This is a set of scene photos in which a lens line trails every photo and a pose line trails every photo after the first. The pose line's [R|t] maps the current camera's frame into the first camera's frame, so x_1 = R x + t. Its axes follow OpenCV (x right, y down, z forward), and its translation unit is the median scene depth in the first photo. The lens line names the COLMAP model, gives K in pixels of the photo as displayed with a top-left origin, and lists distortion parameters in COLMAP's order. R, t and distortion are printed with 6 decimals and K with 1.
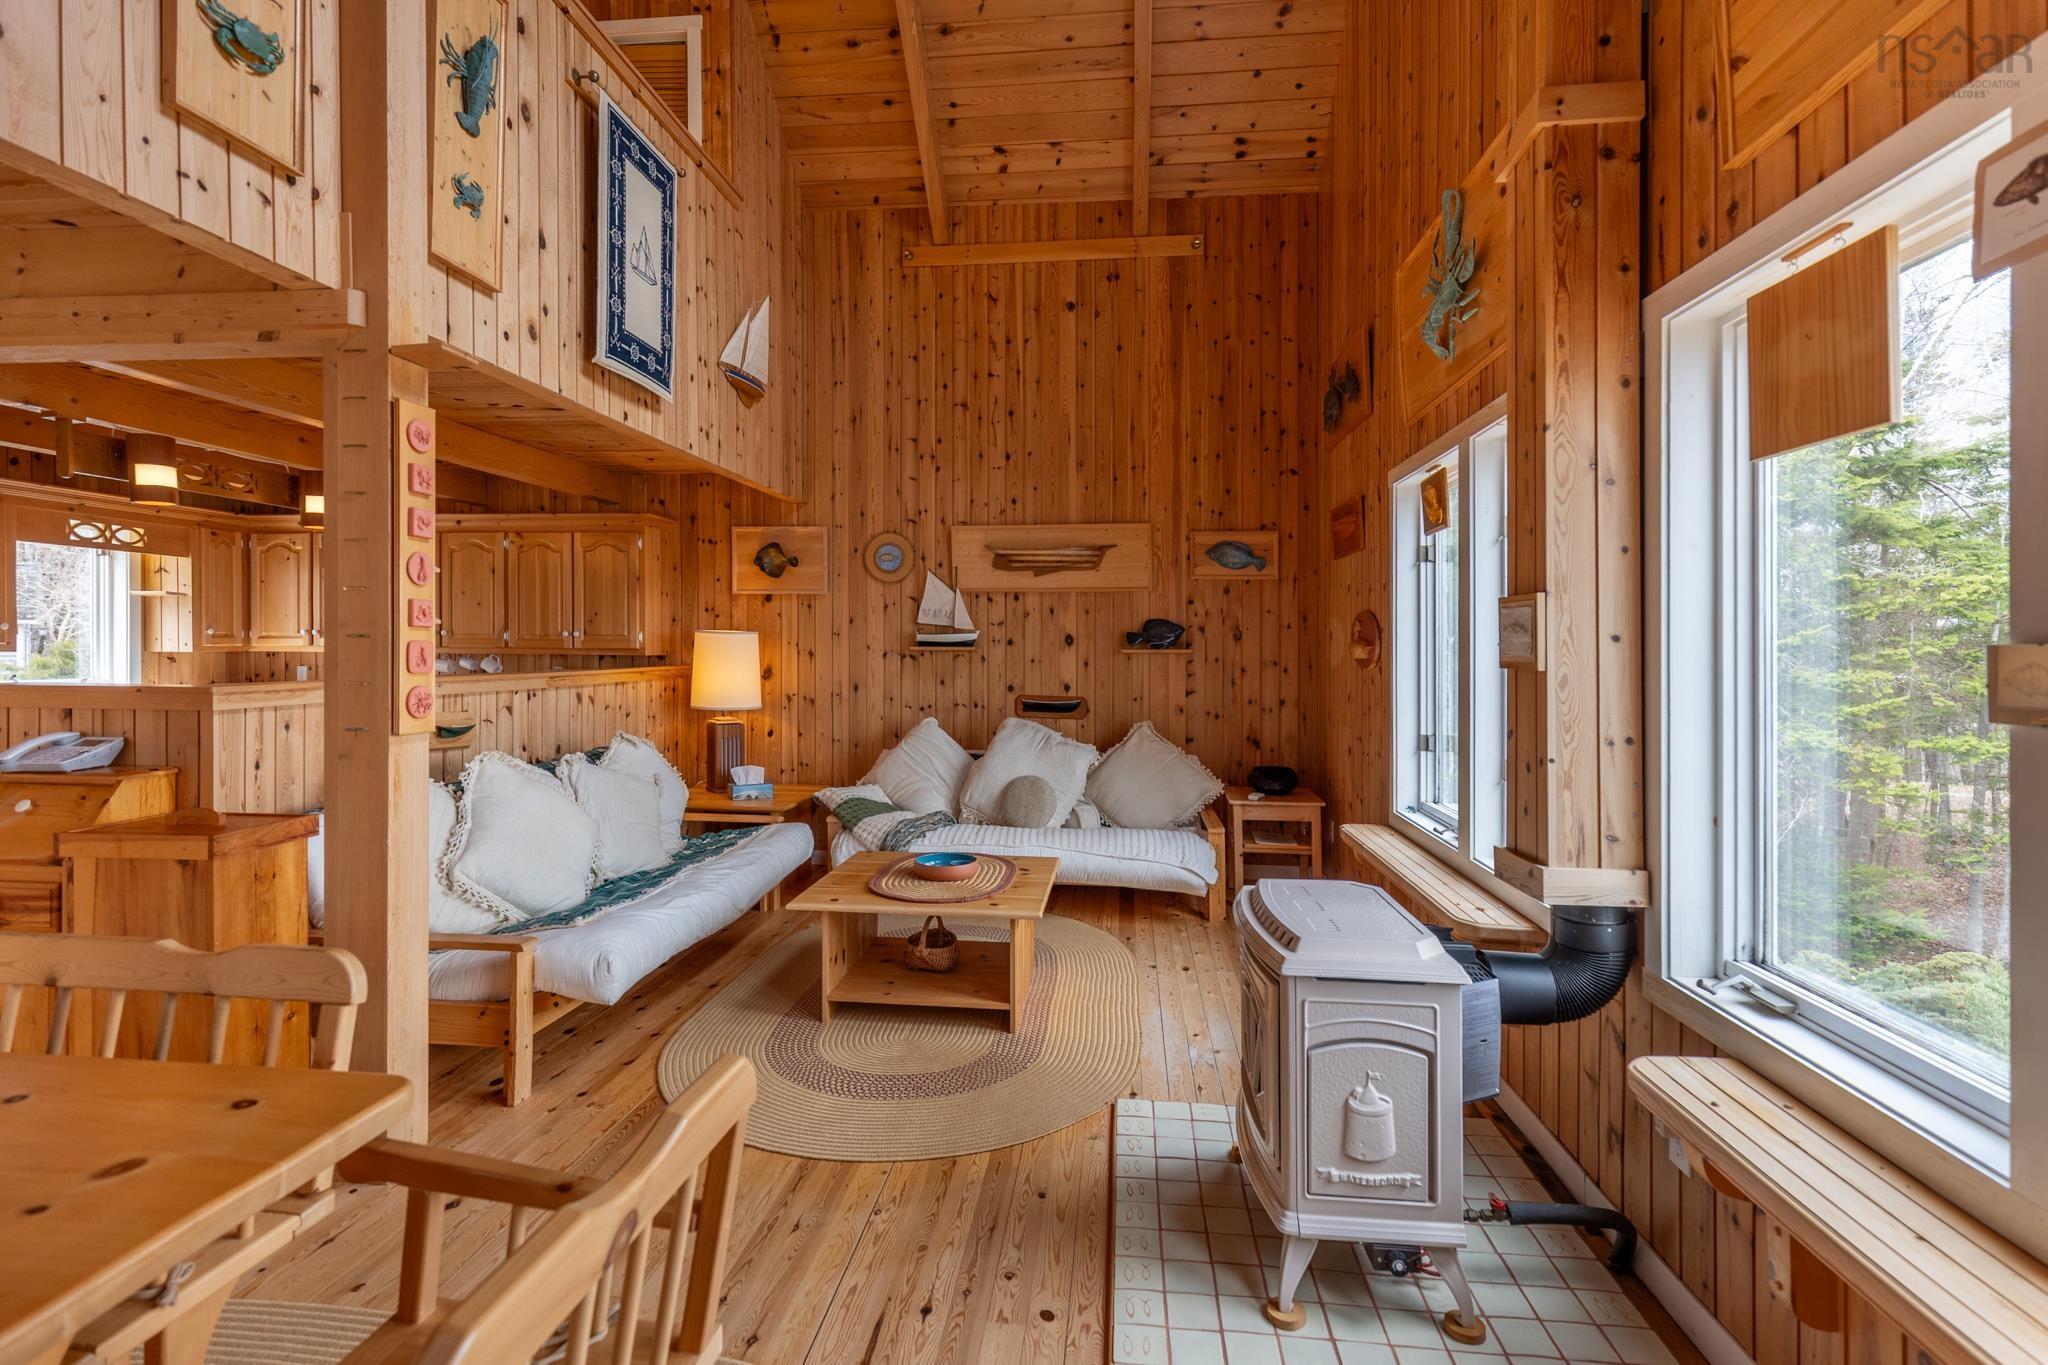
lens RADIAL K [[939.6, 0, 1020.9], [0, 939.6, 659.2], [0, 0, 1]] dist [0.002305, -0.000085]
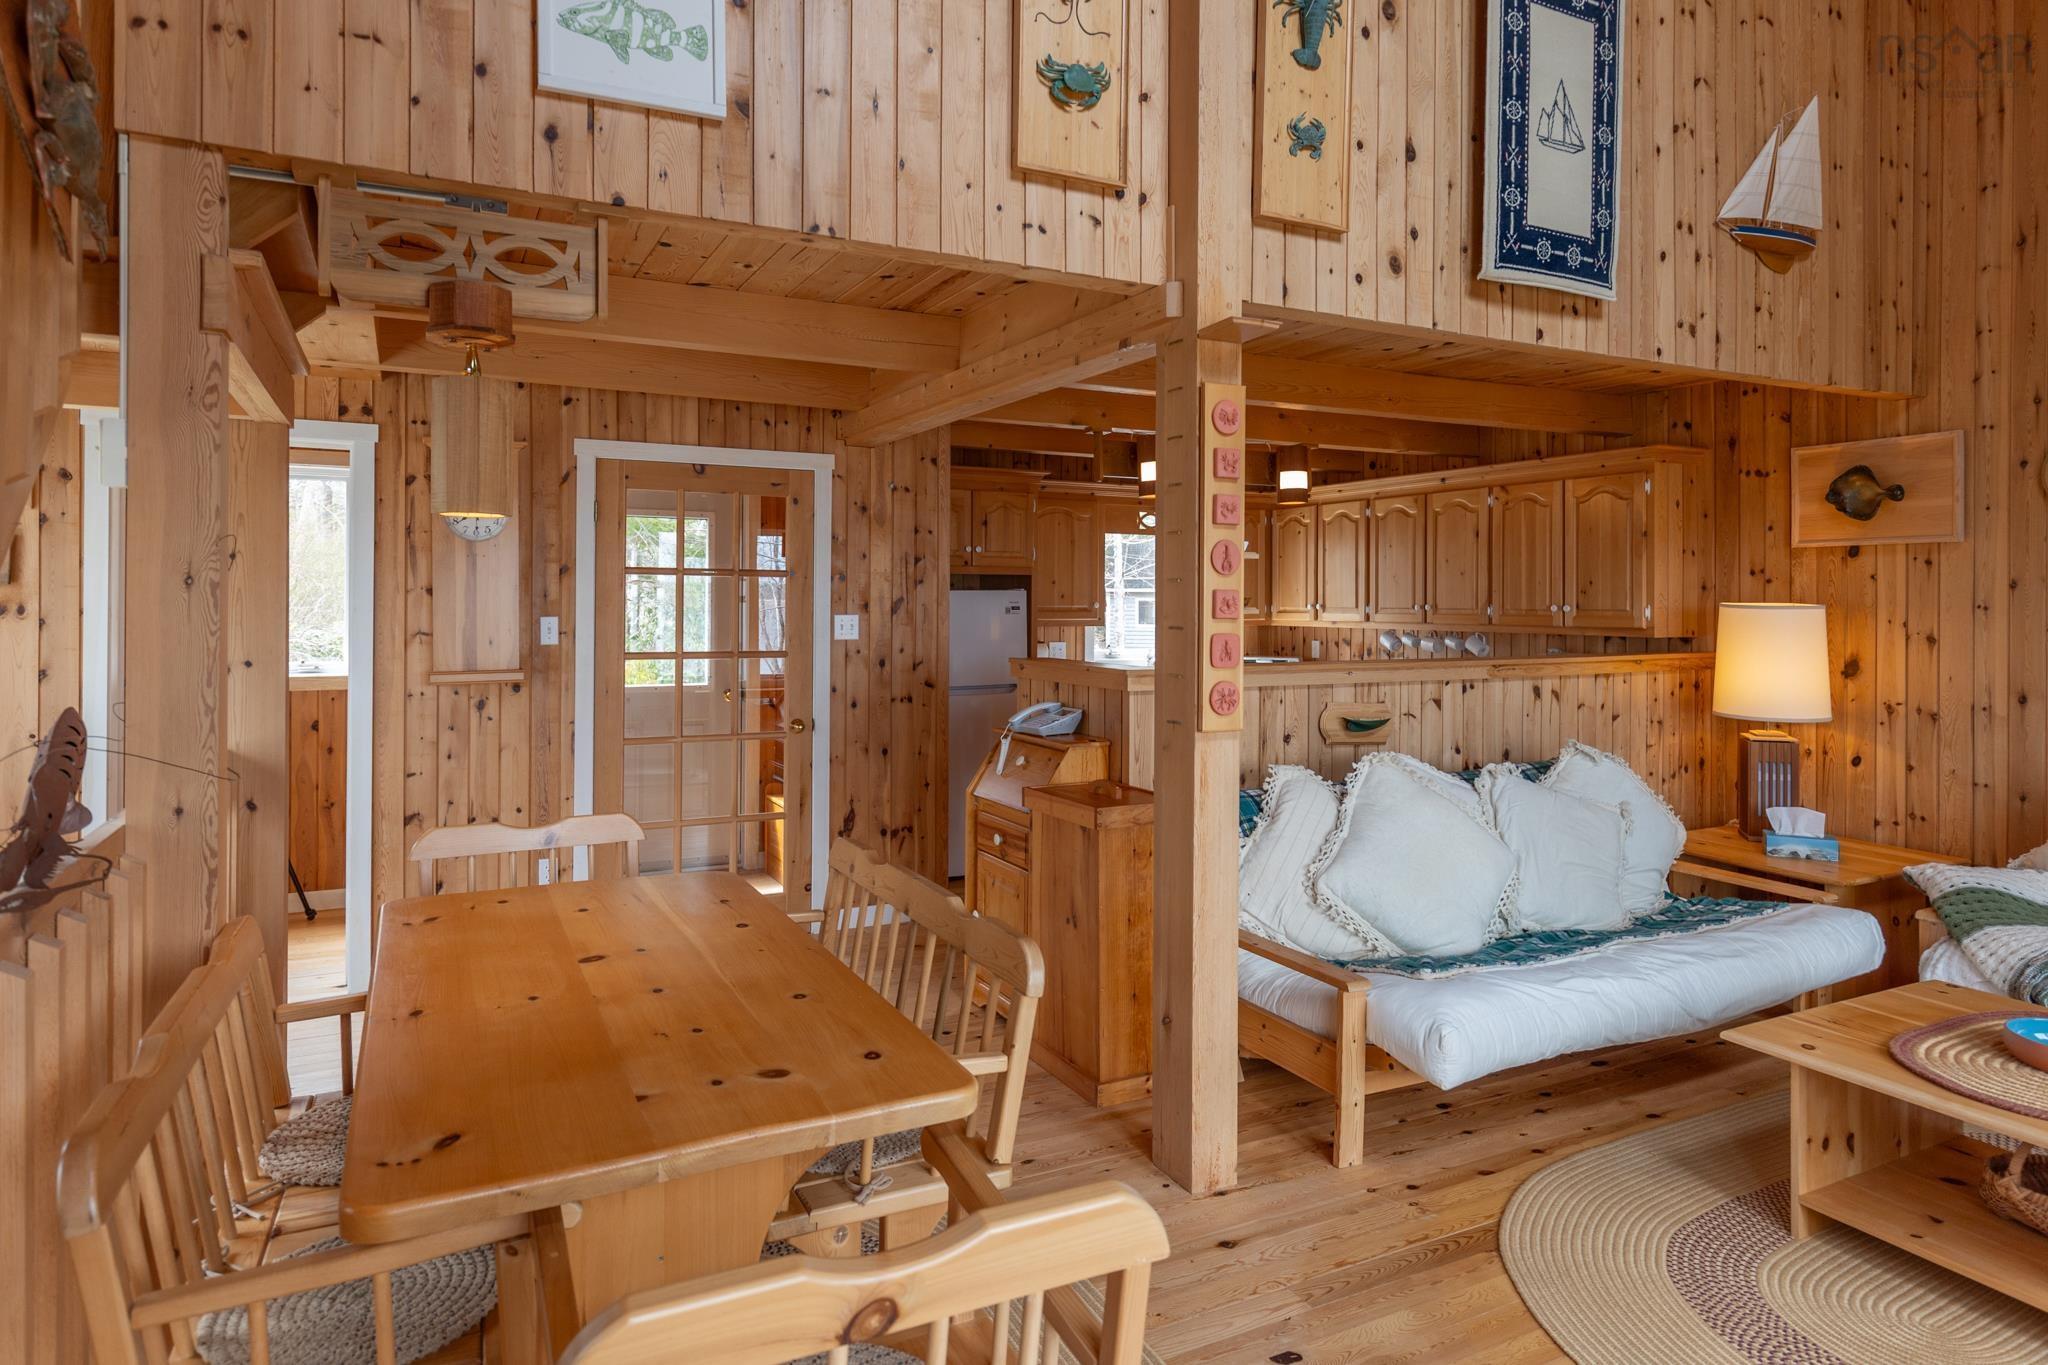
lens RADIAL K [[1177.7, 0, 1017.1], [0, 1177.7, 615.0], [0, 0, 1]] dist [0.009825, -0.000698]
pose [[0.546824, 0.002780, -0.837243, 0.135372], [-0.009915, 0.999946, -0.003155, -0.018198], [0.837189, 0.010026, 0.546822, 0.098429]]
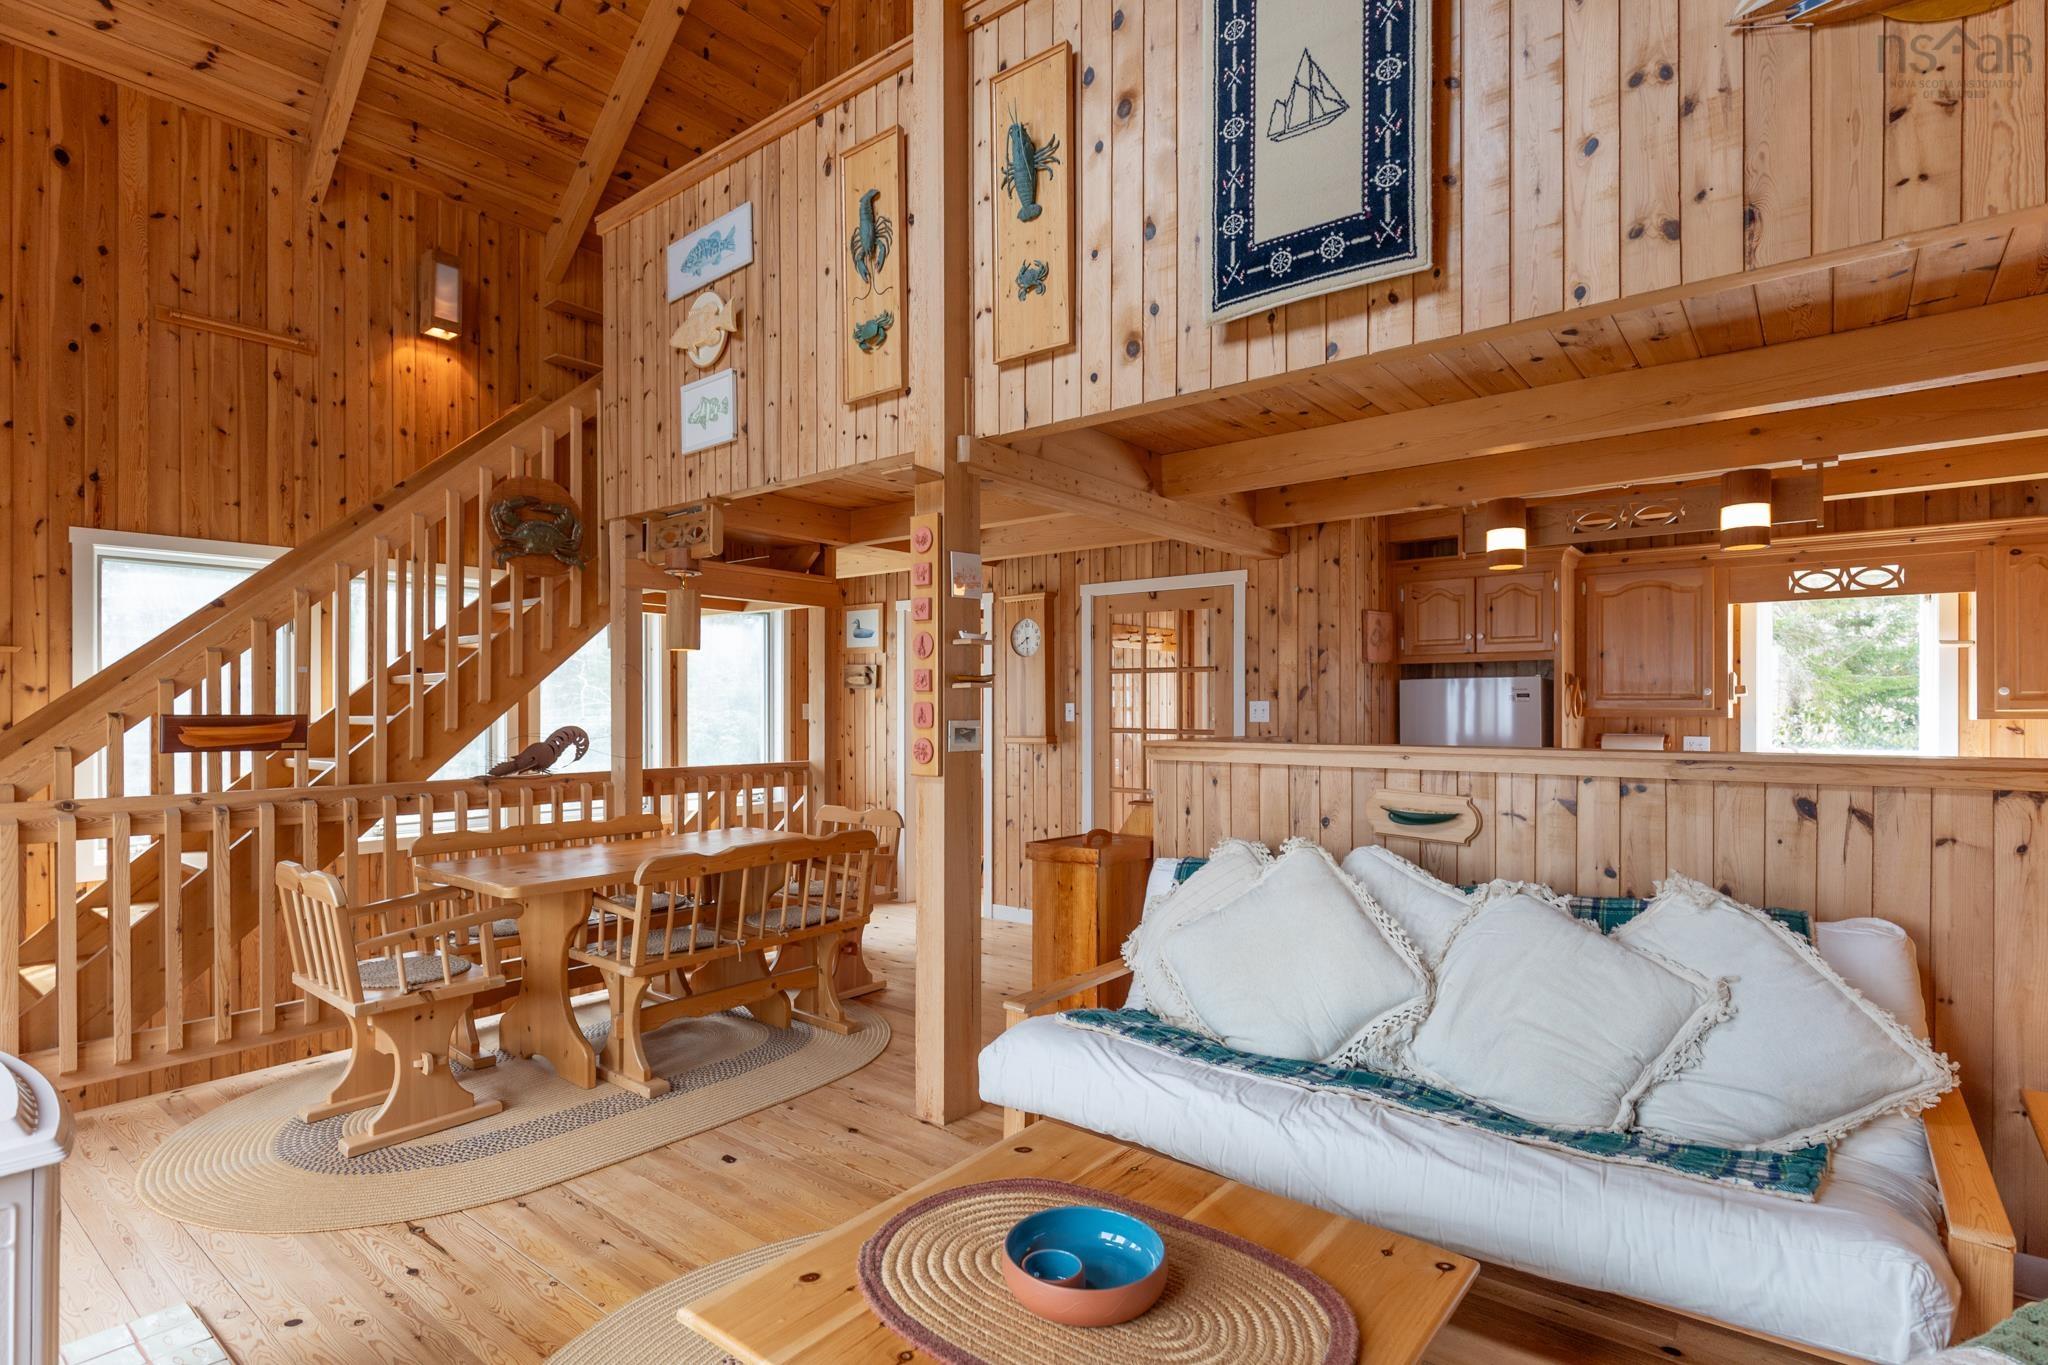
lens RADIAL K [[1018.5, 0, 995.5], [0, 1018.5, 719.2], [0, 0, 1]] dist [0.002004, 0.000359]
pose [[-0.548439, 0.000416, -0.836191, 0.252927], [-0.015583, 0.999821, 0.010717, -0.006856], [0.836046, 0.018908, -0.548334, 1.033509]]
